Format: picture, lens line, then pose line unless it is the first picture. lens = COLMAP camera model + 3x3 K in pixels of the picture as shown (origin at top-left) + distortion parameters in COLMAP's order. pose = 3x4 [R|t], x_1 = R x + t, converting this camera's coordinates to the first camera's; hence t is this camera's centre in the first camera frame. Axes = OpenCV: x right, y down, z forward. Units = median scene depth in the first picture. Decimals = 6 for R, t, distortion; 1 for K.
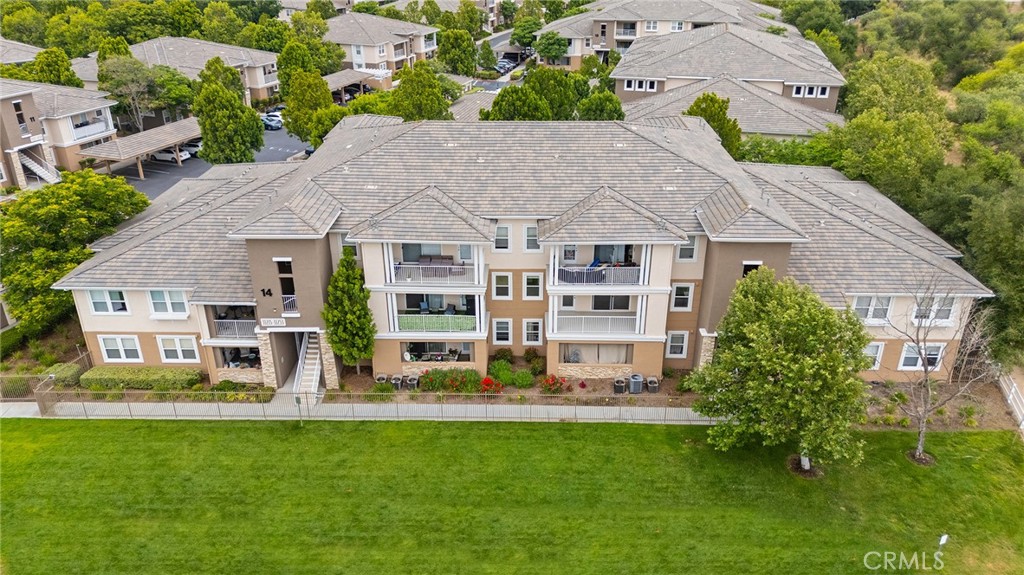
lens RADIAL K [[740.8, 0, 510.1], [0, 740.8, 285.9], [0, 0, 1]] dist [0.053218, -0.001559]
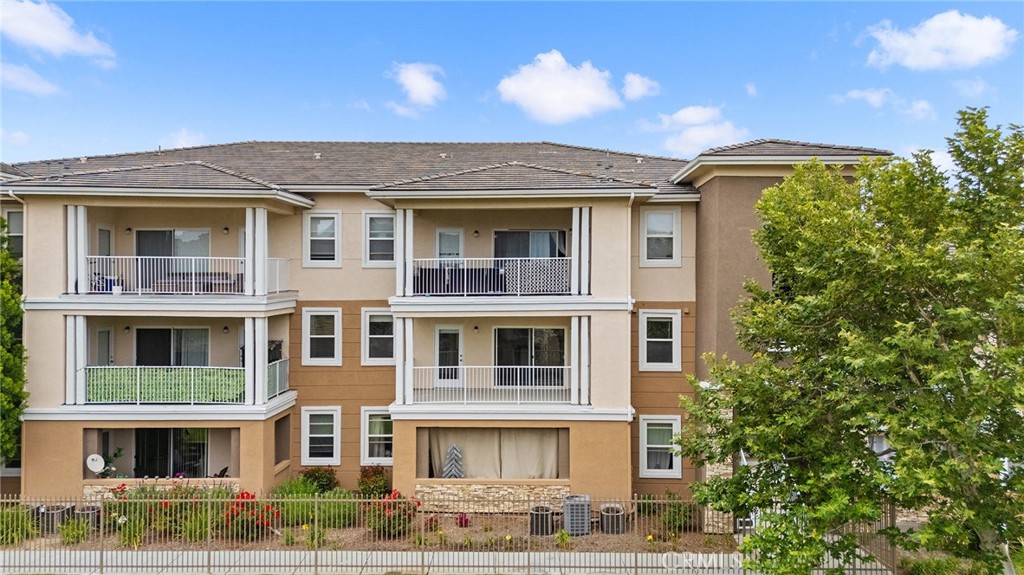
lens RADIAL K [[740.8, 0, 517.9], [0, 740.8, 285.4], [0, 0, 1]] dist [0.053218, -0.001559]
pose [[0.999797, 0.010063, 0.017484, 0.122294], [-0.001236, 0.895622, -0.444815, 0.209234], [-0.020135, 0.444703, 0.895452, 0.519004]]
